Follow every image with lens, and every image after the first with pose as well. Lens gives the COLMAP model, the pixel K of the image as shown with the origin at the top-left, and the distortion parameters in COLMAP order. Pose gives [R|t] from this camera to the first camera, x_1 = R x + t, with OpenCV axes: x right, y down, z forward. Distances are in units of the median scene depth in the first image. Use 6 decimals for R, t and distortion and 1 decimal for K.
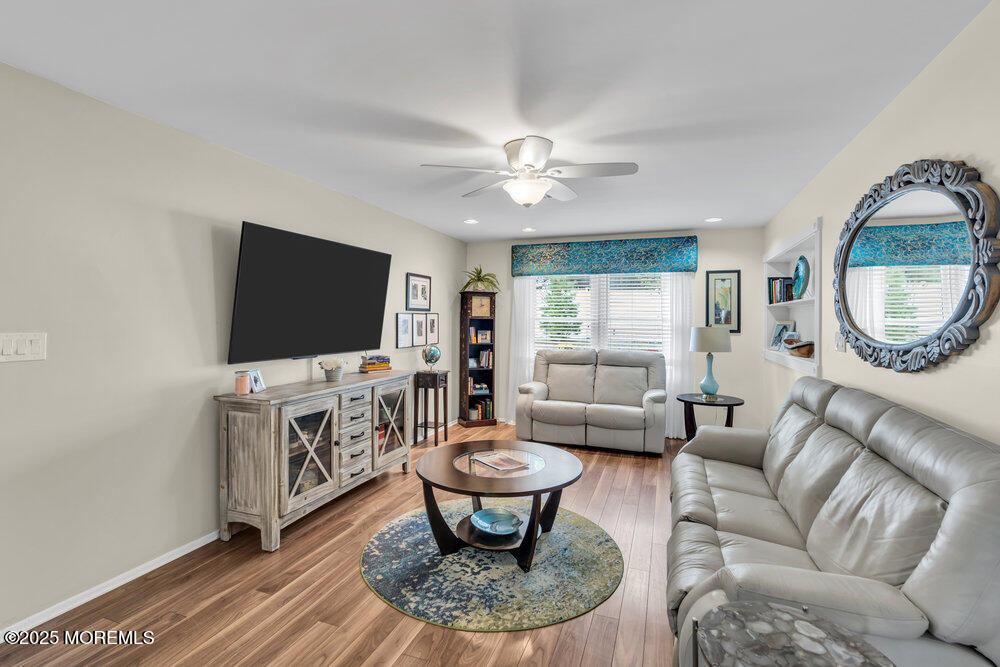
lens RADIAL K [[459.0, 0, 507.5], [0, 459.0, 320.5], [0, 0, 1]] dist [-0.003666, -0.000046]
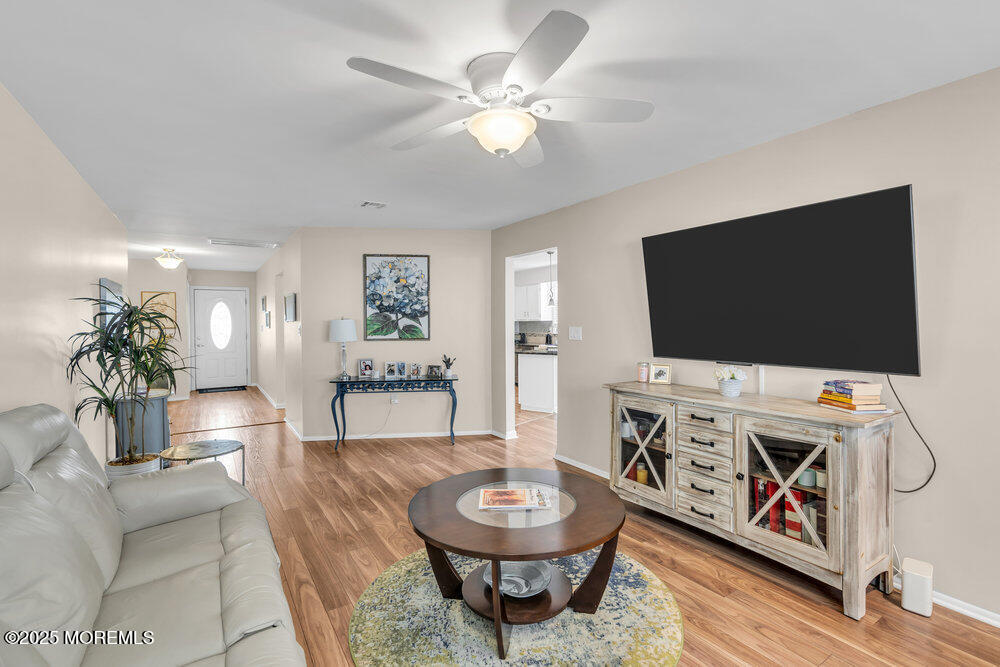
lens RADIAL K [[459.0, 0, 500.8], [0, 459.0, 328.7], [0, 0, 1]] dist [-0.003666, -0.000046]
pose [[-0.605813, 0.010167, -0.795542, 0.538157], [0.000203, 0.999920, 0.012625, 0.005204], [0.795607, 0.007487, -0.605767, 1.271186]]
